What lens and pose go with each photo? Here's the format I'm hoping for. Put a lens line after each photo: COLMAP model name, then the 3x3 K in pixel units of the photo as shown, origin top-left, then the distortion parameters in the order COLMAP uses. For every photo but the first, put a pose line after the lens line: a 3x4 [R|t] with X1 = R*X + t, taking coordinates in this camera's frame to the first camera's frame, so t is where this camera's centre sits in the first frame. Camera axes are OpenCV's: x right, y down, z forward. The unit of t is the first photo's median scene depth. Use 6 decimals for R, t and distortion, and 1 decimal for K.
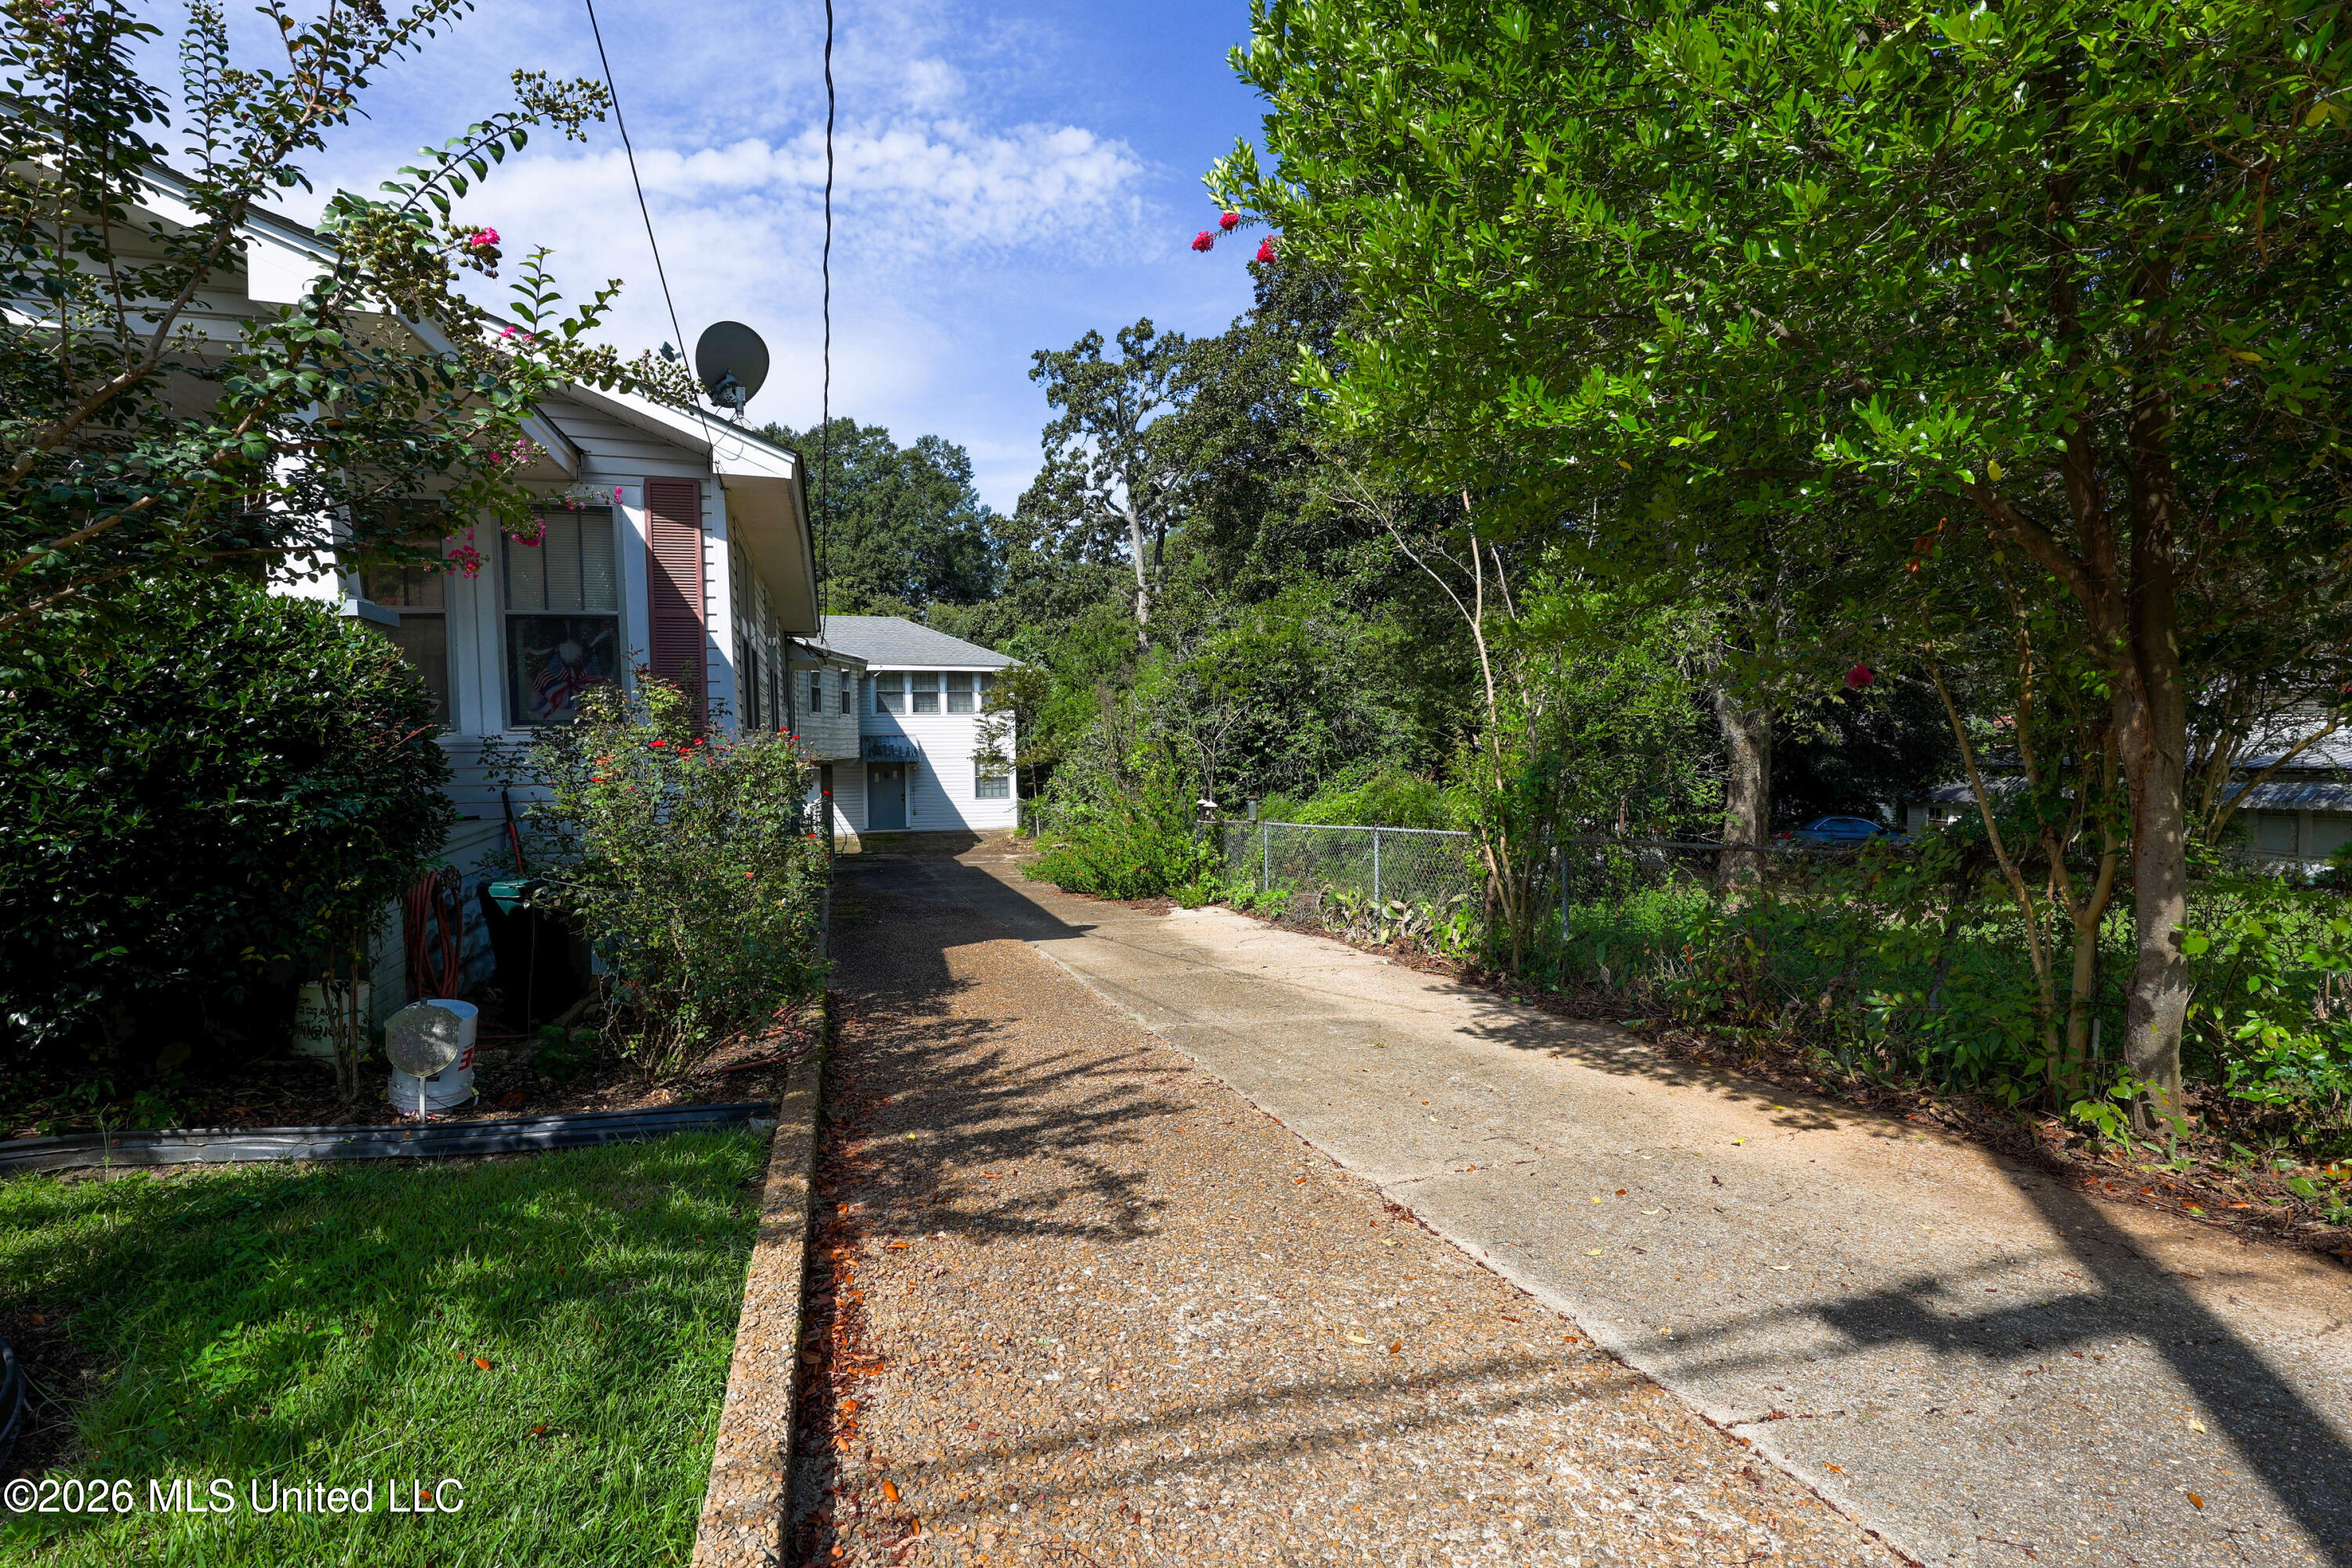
lens RADIAL K [[1068.1, 0, 1176.0], [0, 1068.1, 783.9], [0, 0, 1]] dist [0.000268, -0.000024]
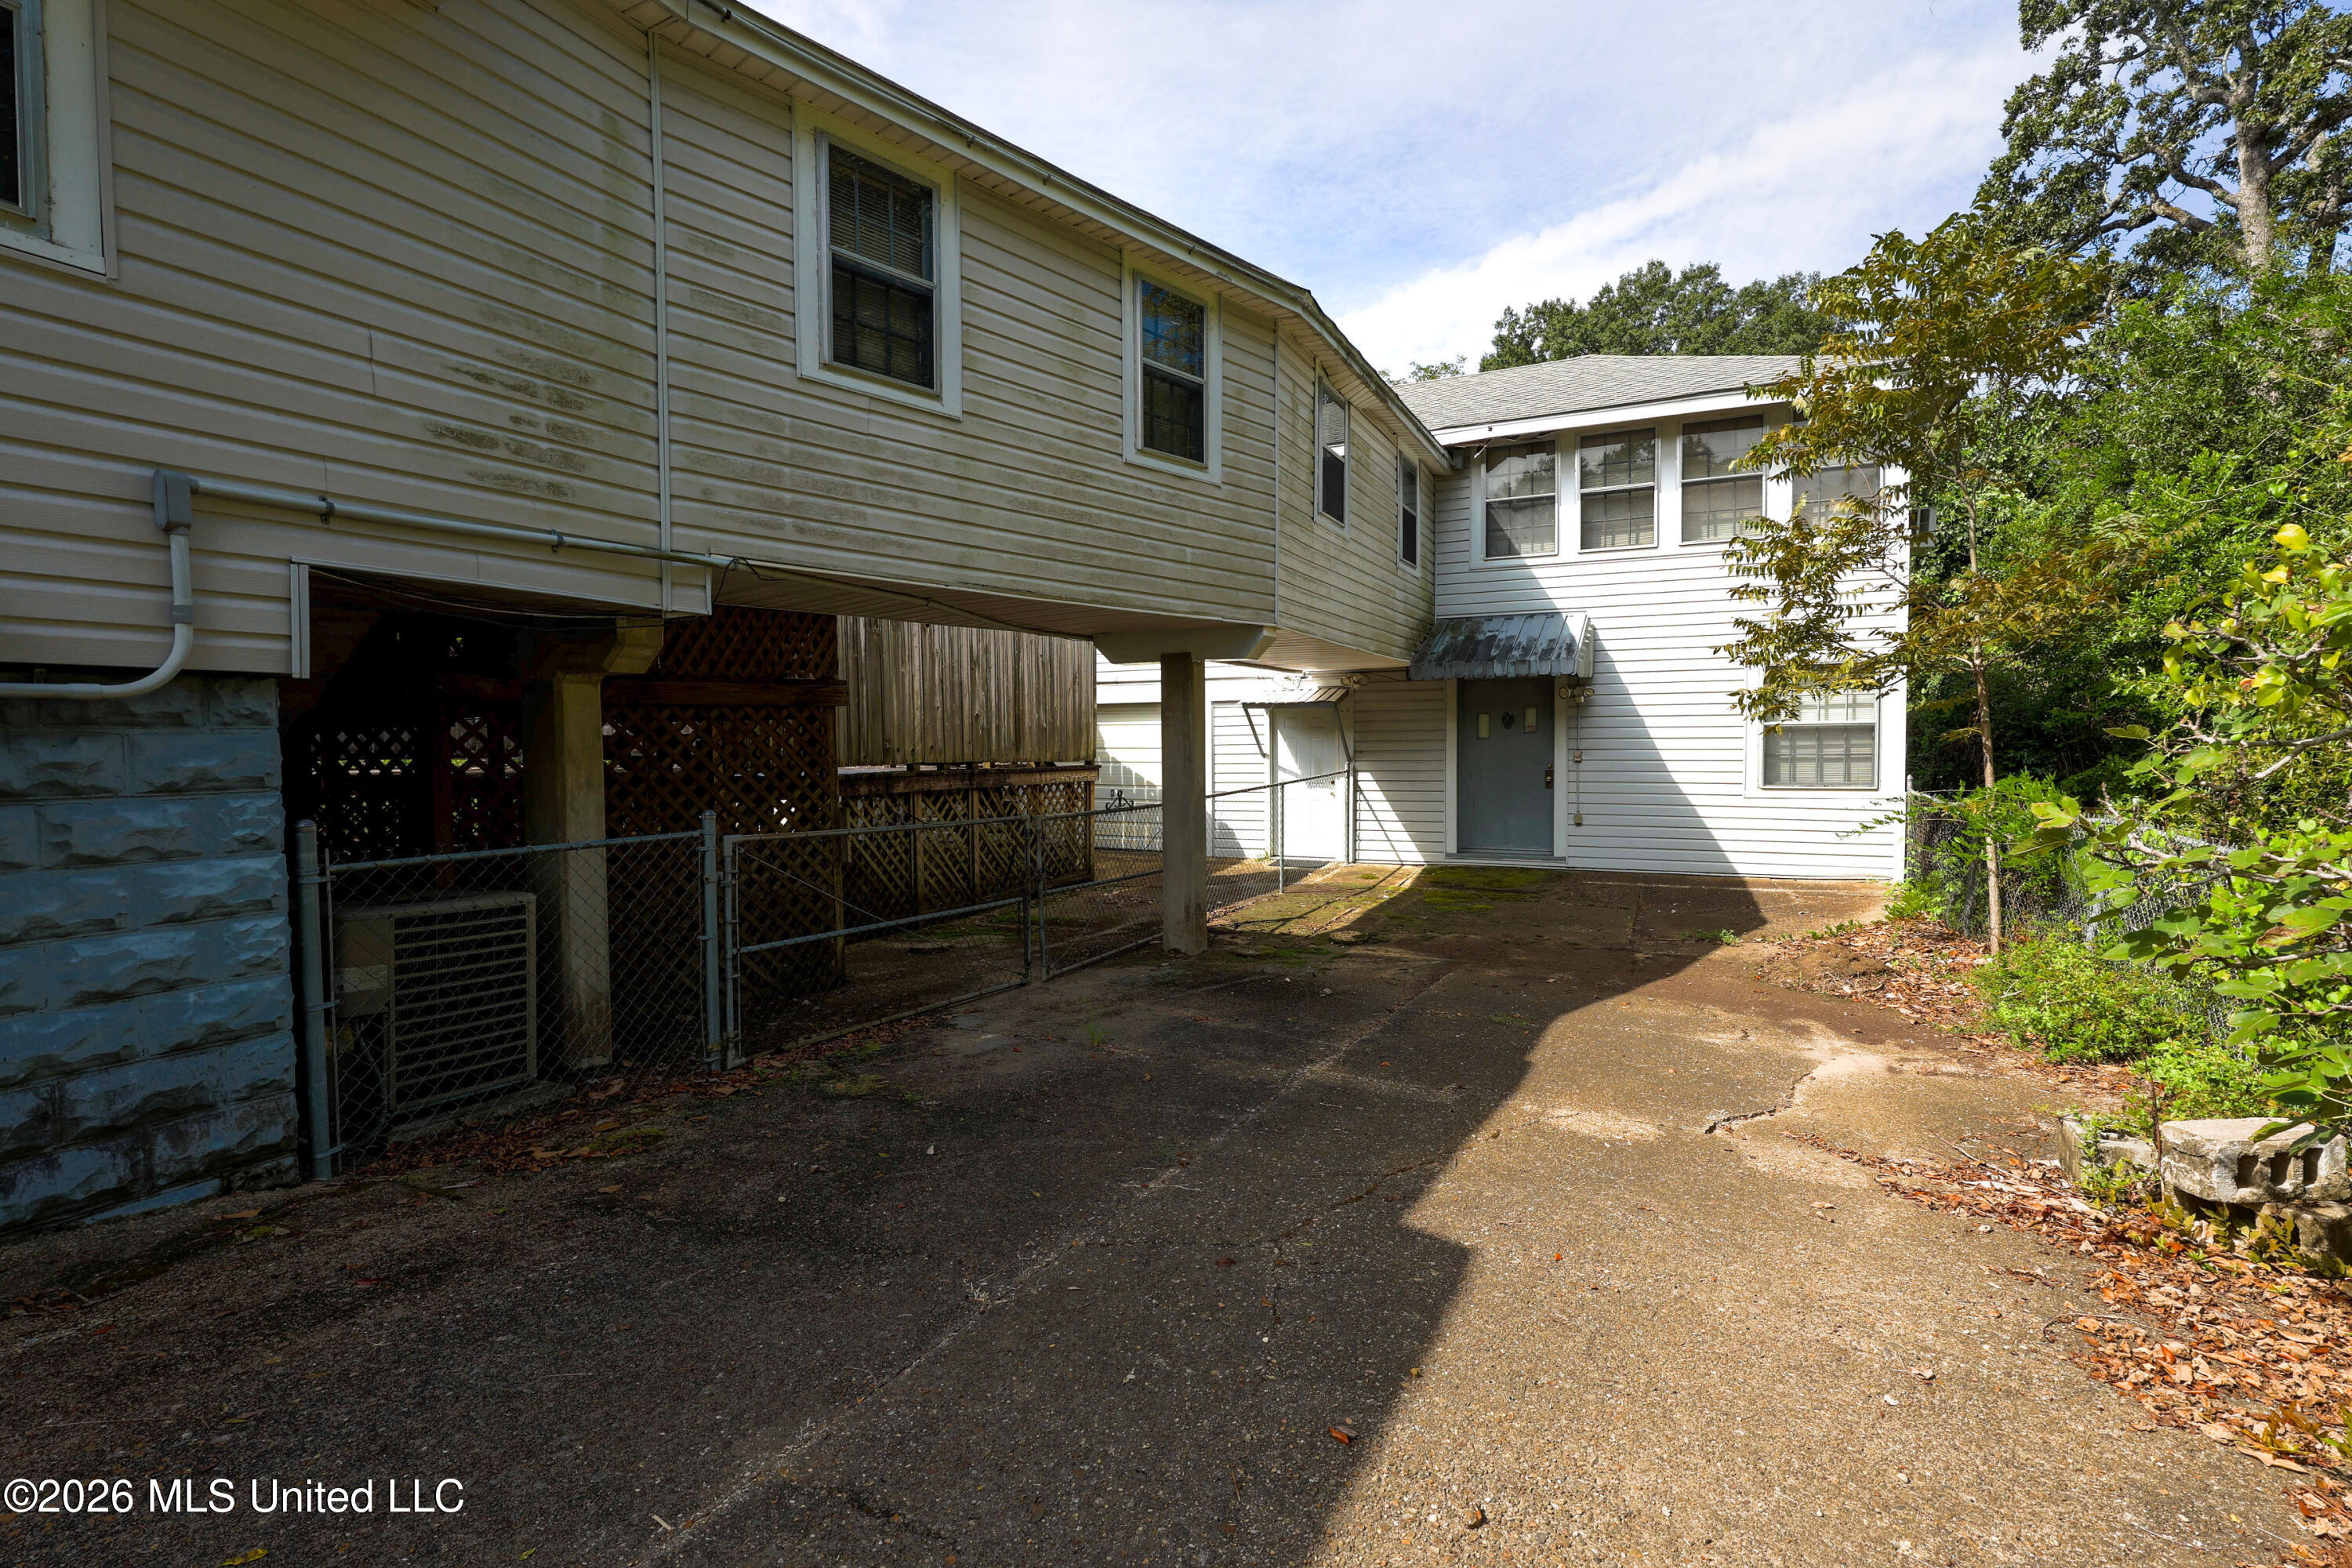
lens RADIAL K [[1068.1, 0, 1168.2], [0, 1068.1, 789.8], [0, 0, 1]] dist [0.000268, -0.000024]
pose [[0.723230, 0.037543, -0.689586, -0.090908], [-0.032306, 0.999267, 0.020521, 0.013565], [0.689851, 0.007436, 0.723913, 0.630473]]
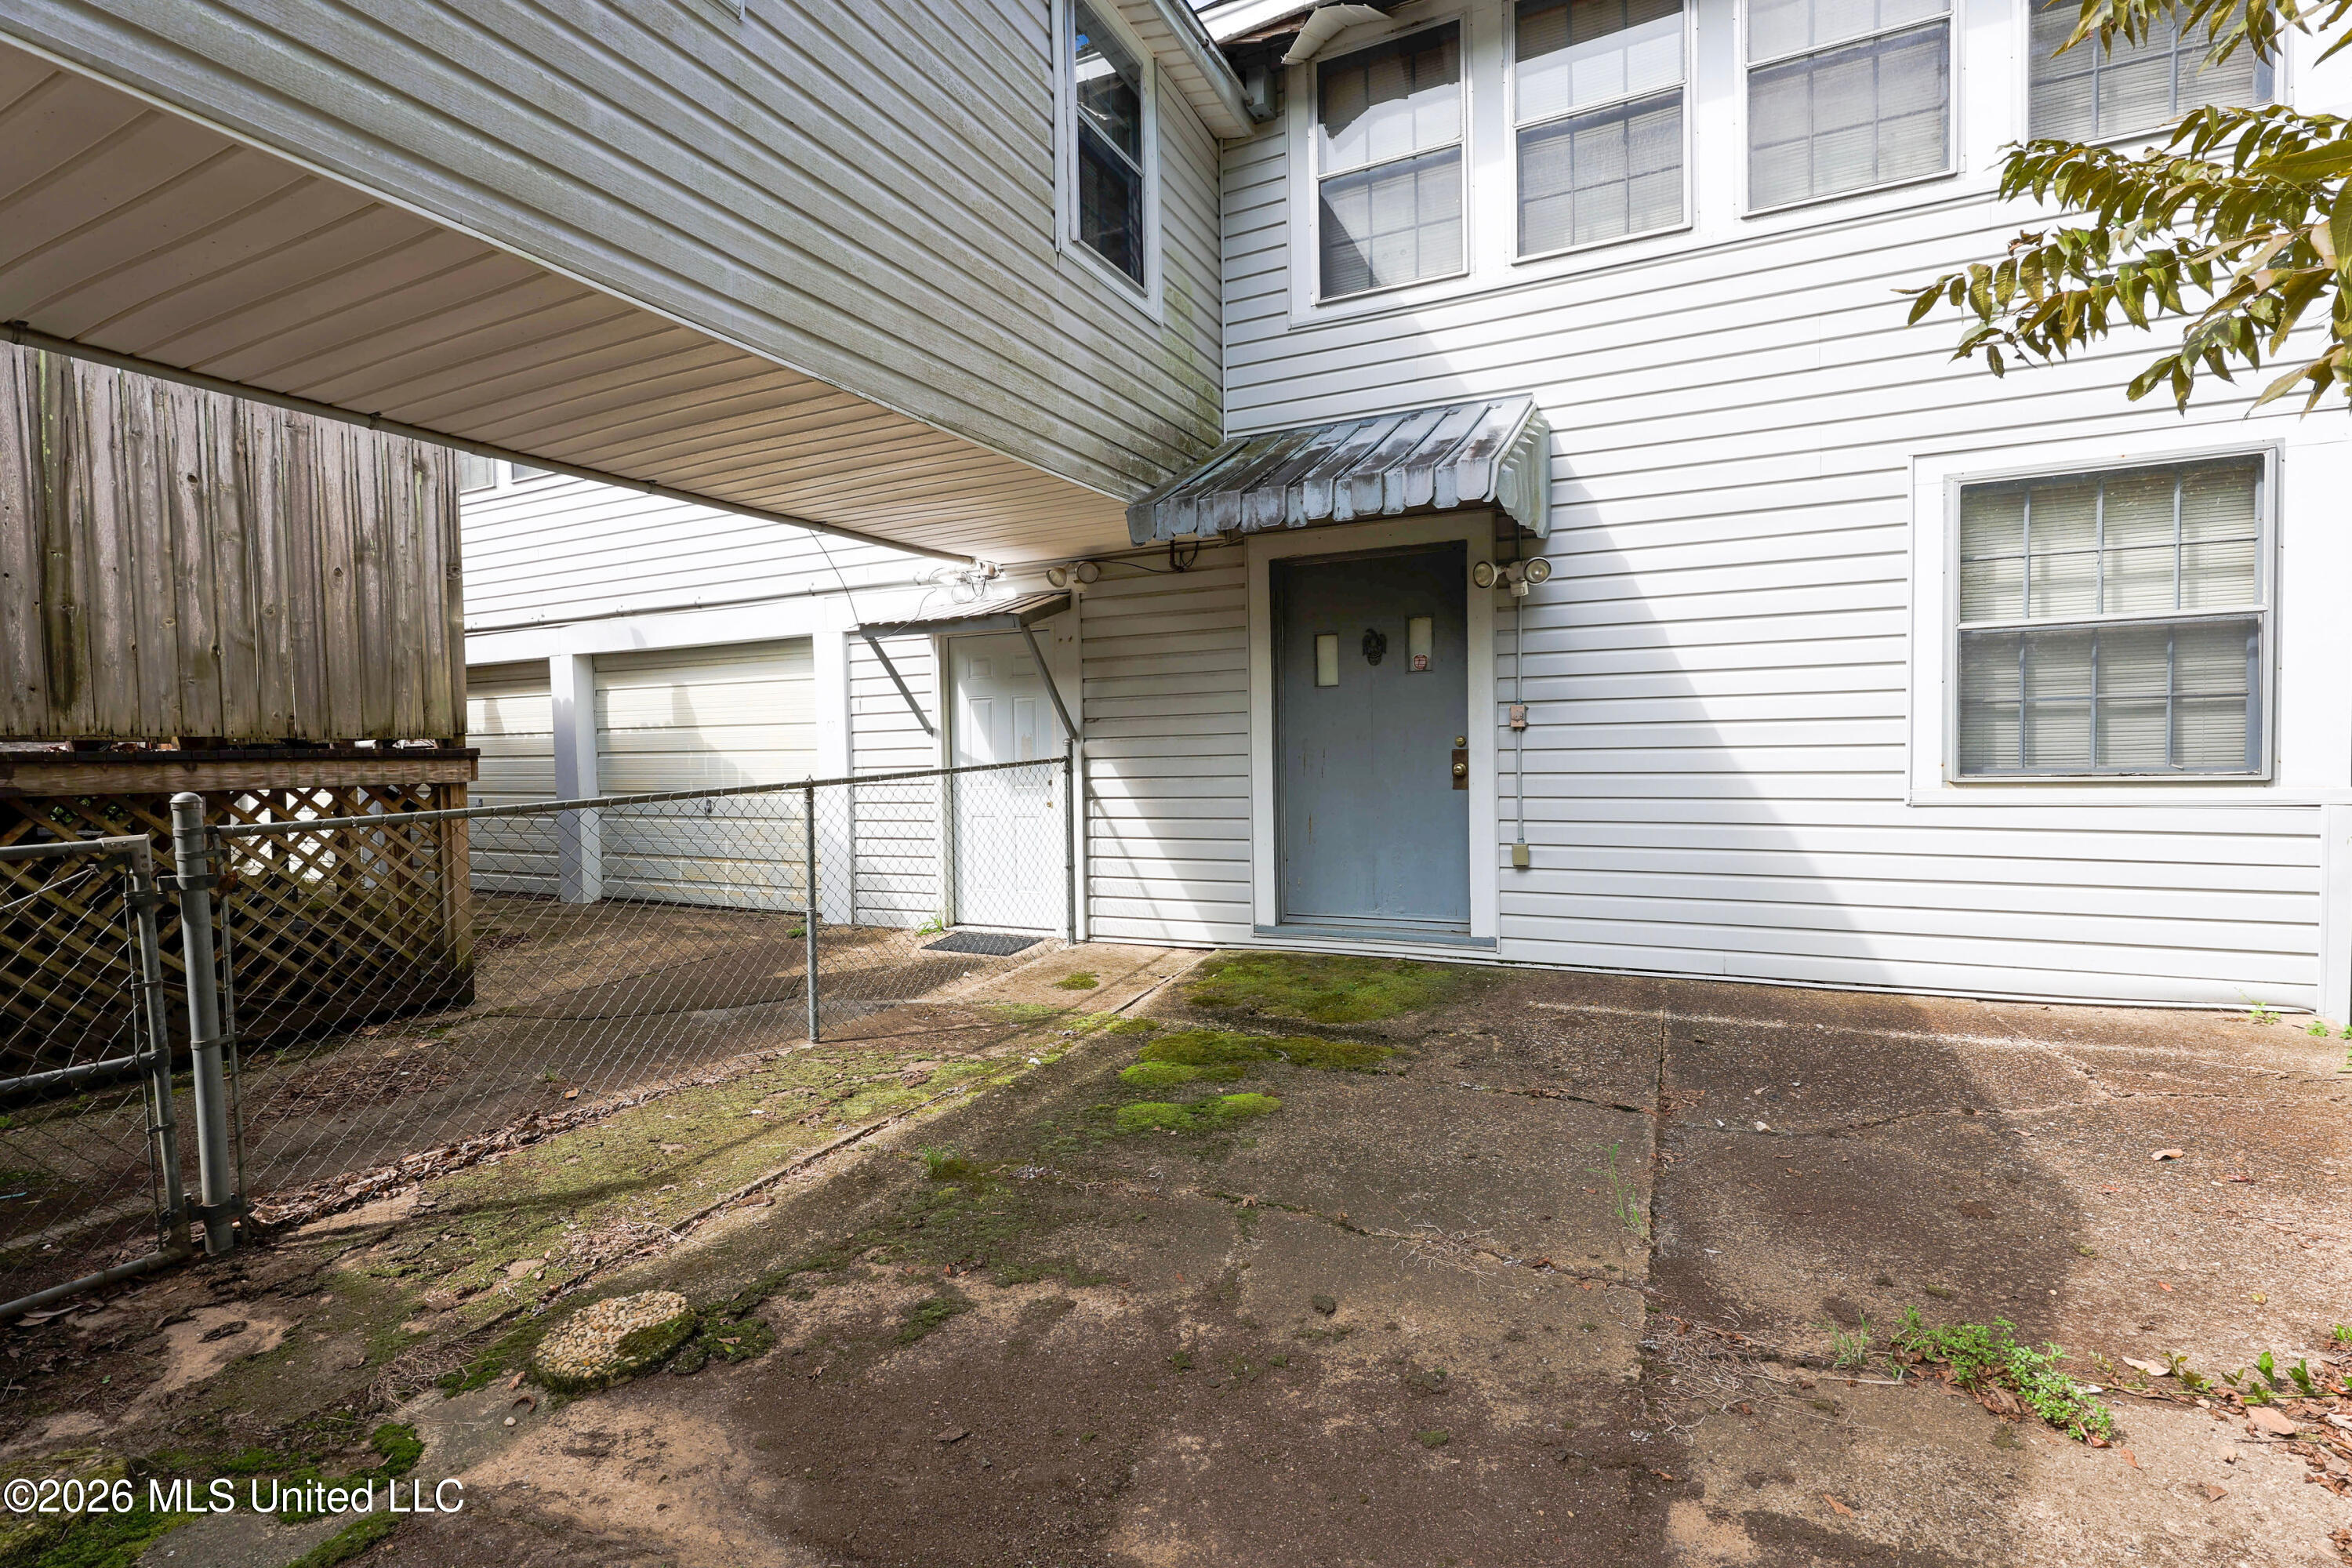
lens RADIAL K [[1068.1, 0, 1178.2], [0, 1068.1, 777.2], [0, 0, 1]] dist [0.000268, -0.000024]
pose [[0.730677, 0.018951, -0.682460, -0.166327], [-0.021299, 0.999761, 0.004957, 0.014678], [0.682391, 0.010914, 0.730906, 0.832096]]
